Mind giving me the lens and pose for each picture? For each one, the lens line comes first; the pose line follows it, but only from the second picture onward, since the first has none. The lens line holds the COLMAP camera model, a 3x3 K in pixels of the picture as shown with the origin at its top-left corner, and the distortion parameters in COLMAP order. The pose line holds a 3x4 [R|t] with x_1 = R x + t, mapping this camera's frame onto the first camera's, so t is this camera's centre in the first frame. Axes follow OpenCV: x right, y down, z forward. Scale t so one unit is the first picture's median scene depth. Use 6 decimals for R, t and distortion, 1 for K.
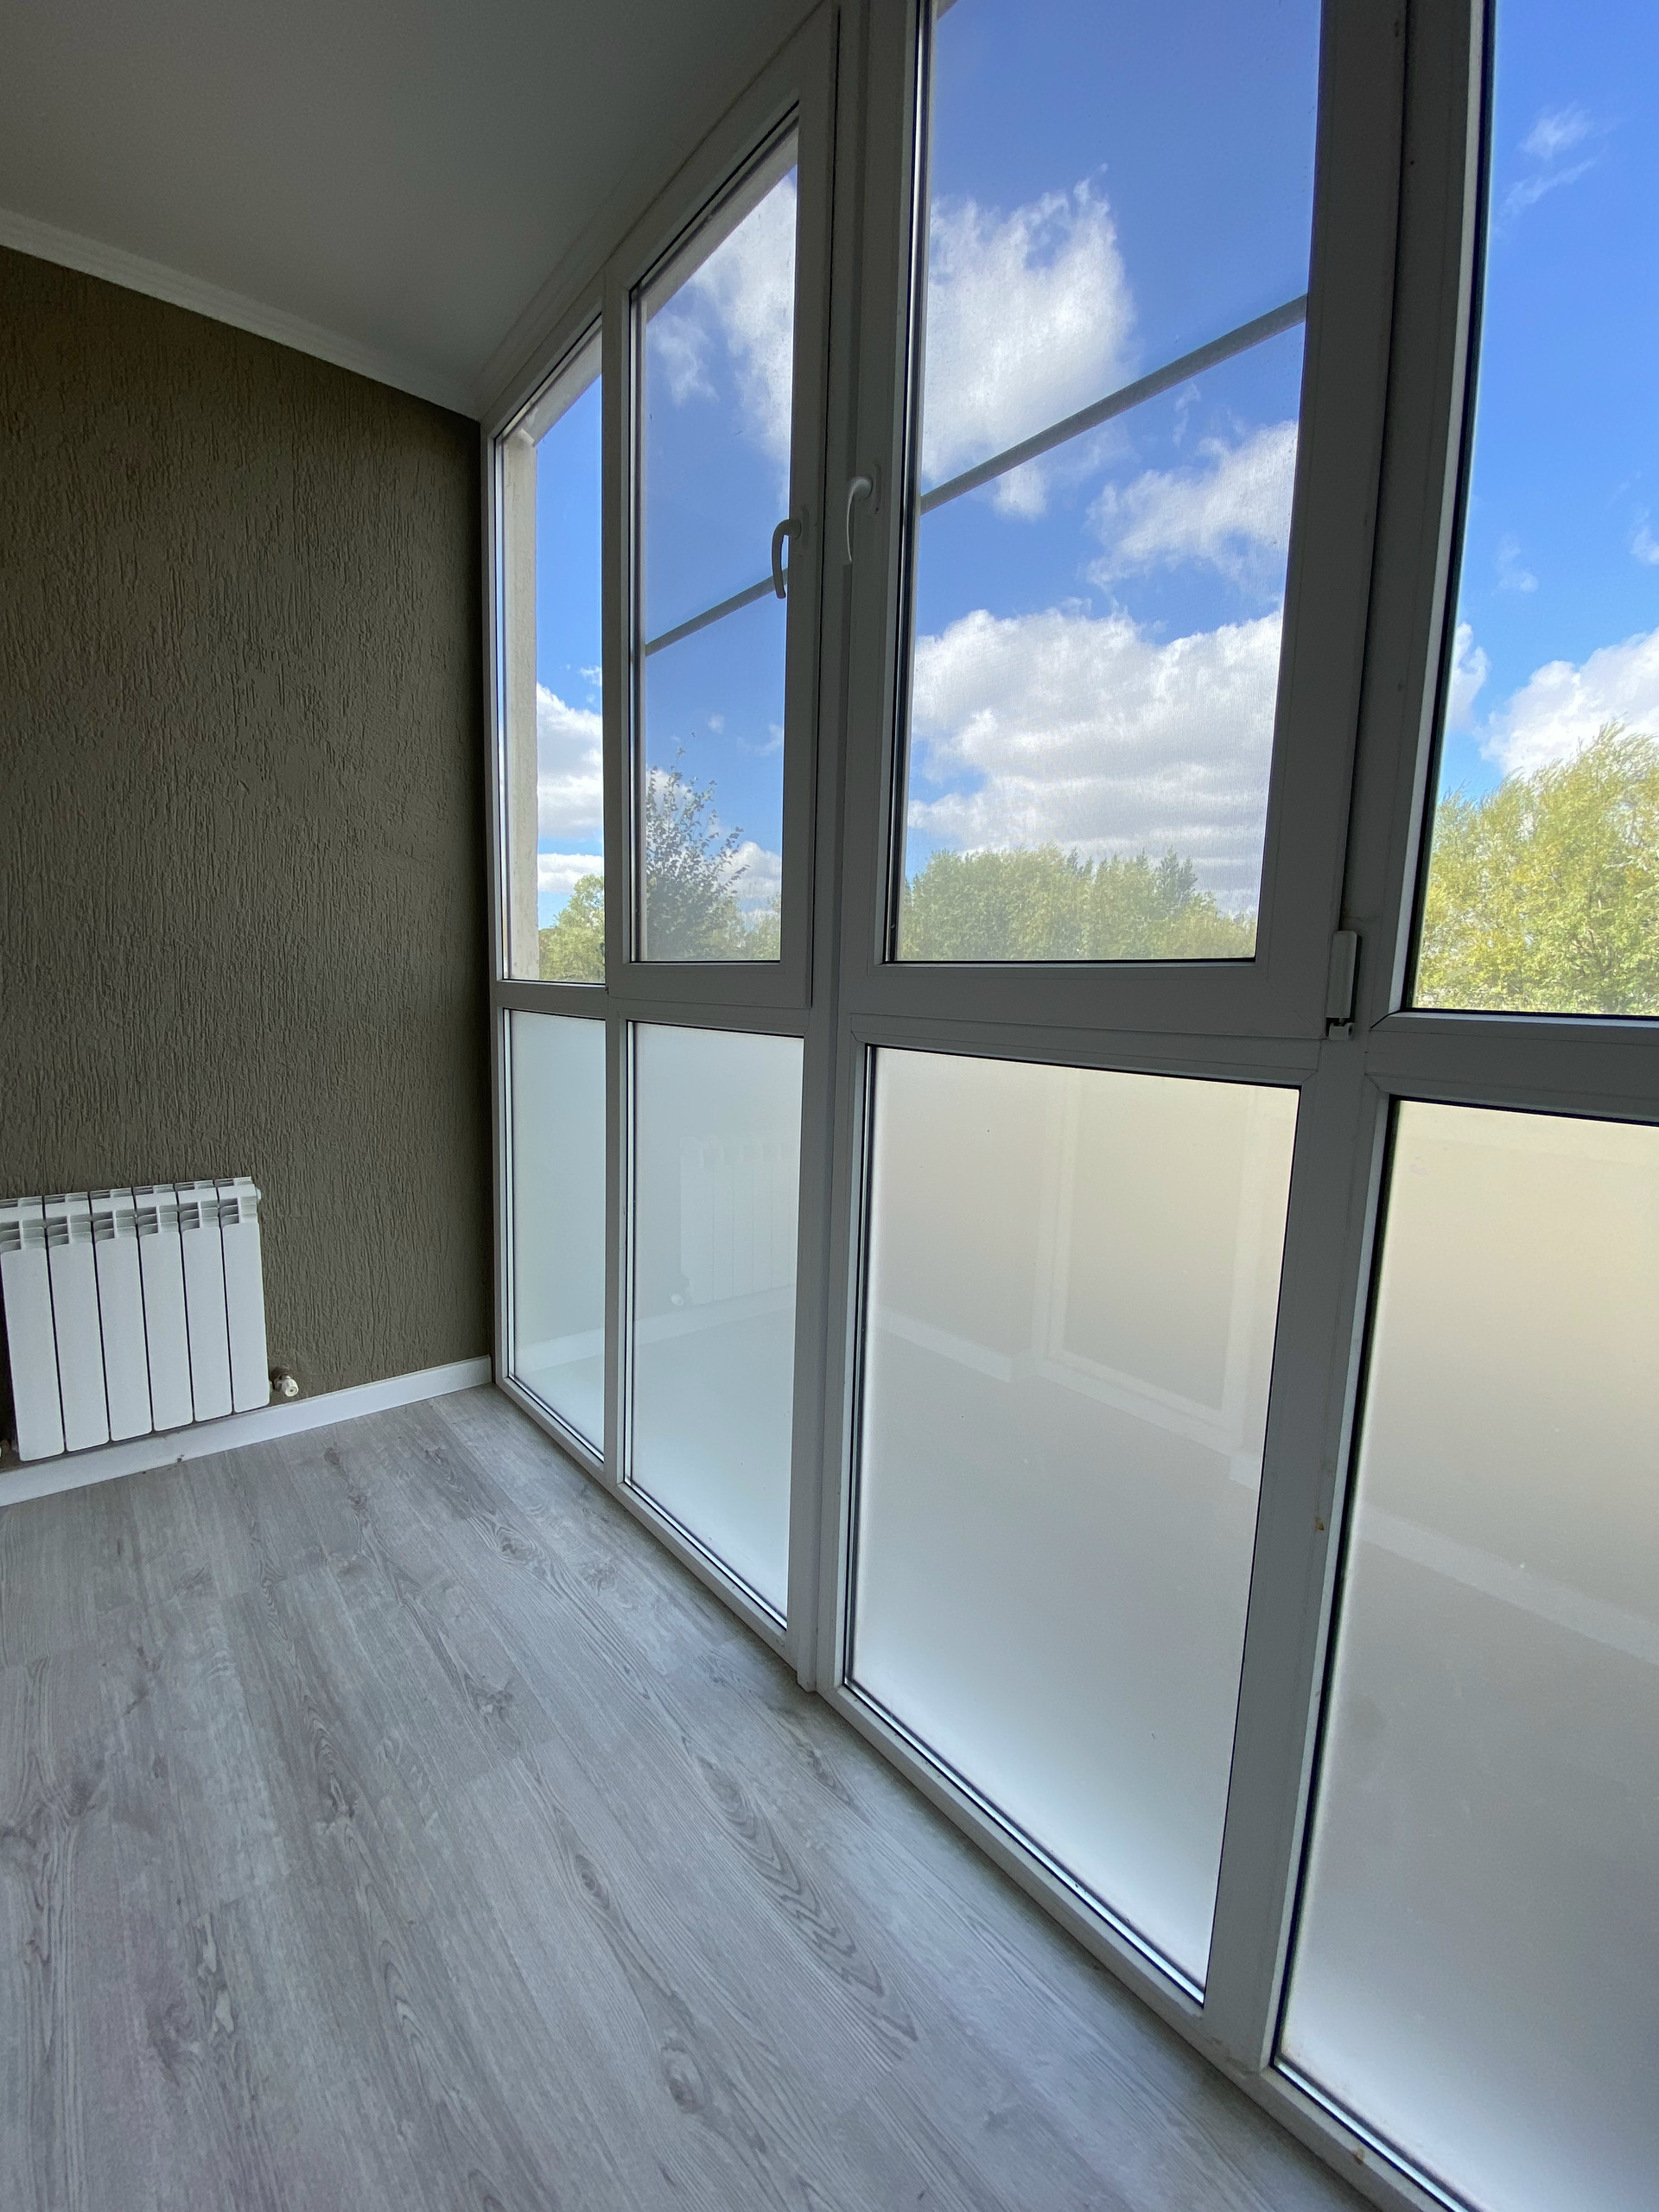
lens RADIAL K [[907.5, 0, 825.4], [0, 907.5, 1113.7], [0, 0, 1]] dist [0.034062, -0.024086]
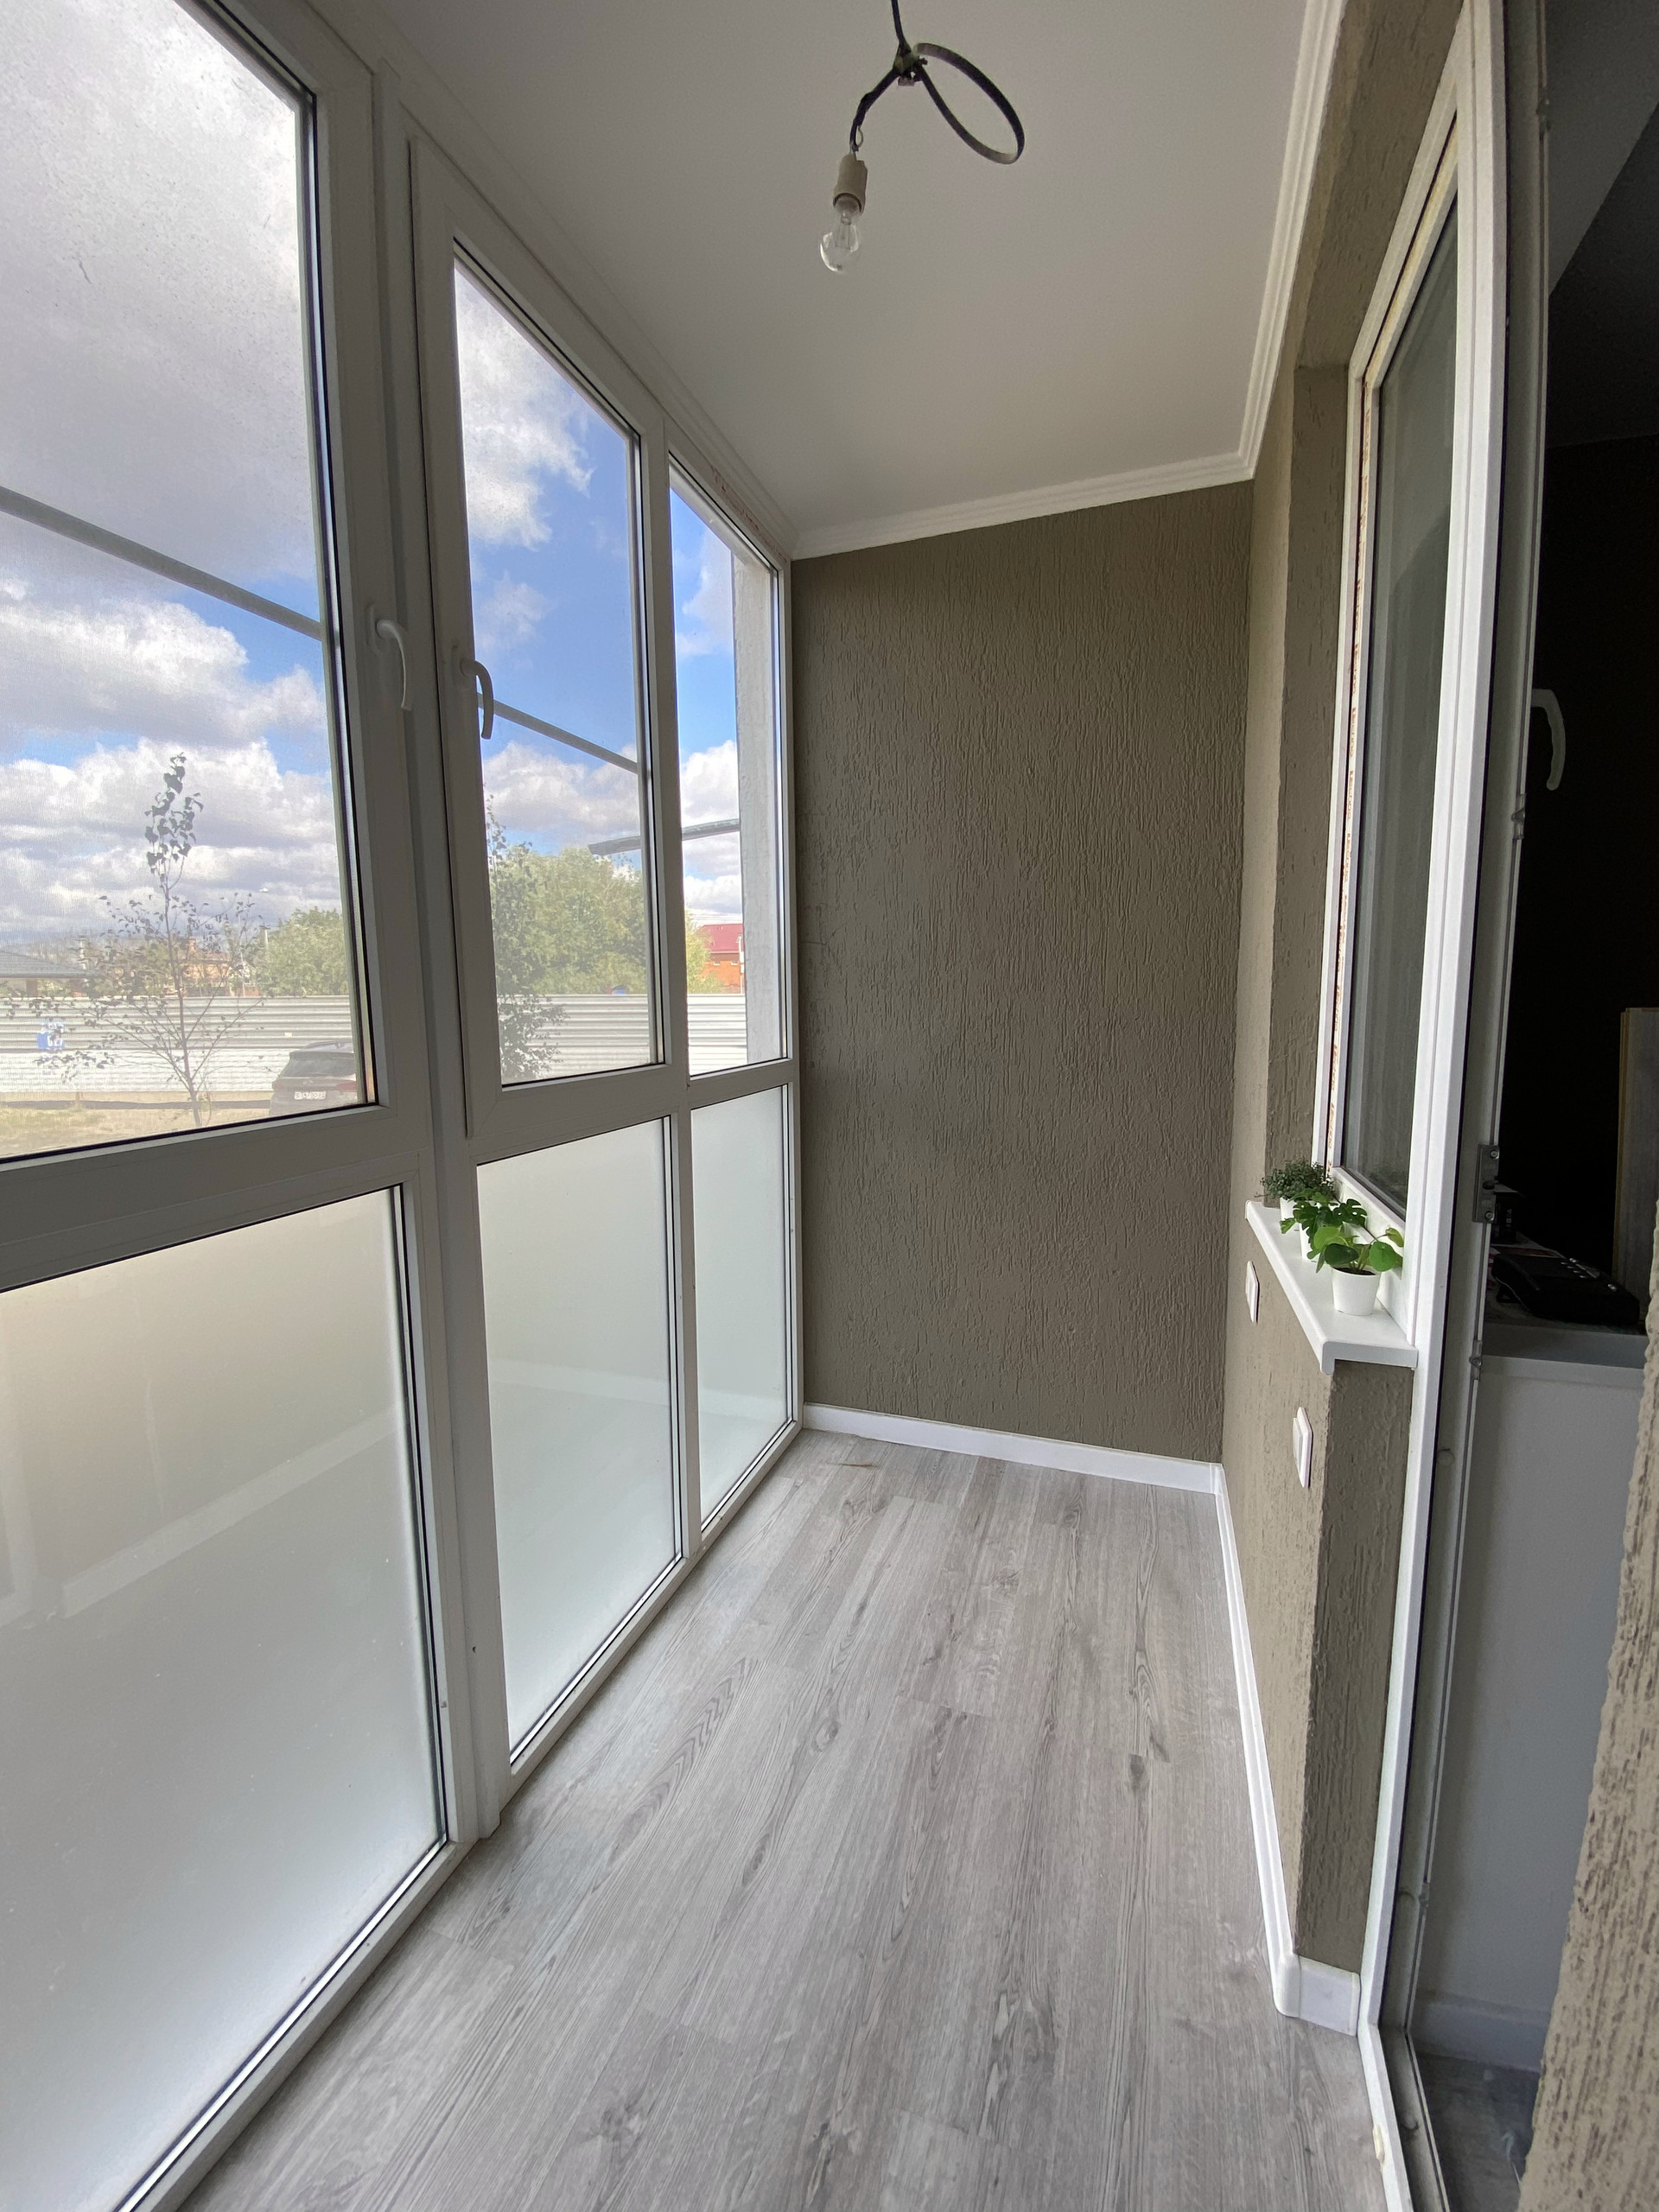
lens RADIAL K [[914.5, 0, 814.7], [0, 914.5, 1107.7], [0, 0, 1]] dist [0.024575, -0.021073]
pose [[-0.501798, -0.126897, 0.855626, -1.218569], [0.118410, 0.969791, 0.213272, -0.371754], [-0.856842, 0.208334, -0.471613, 1.319309]]
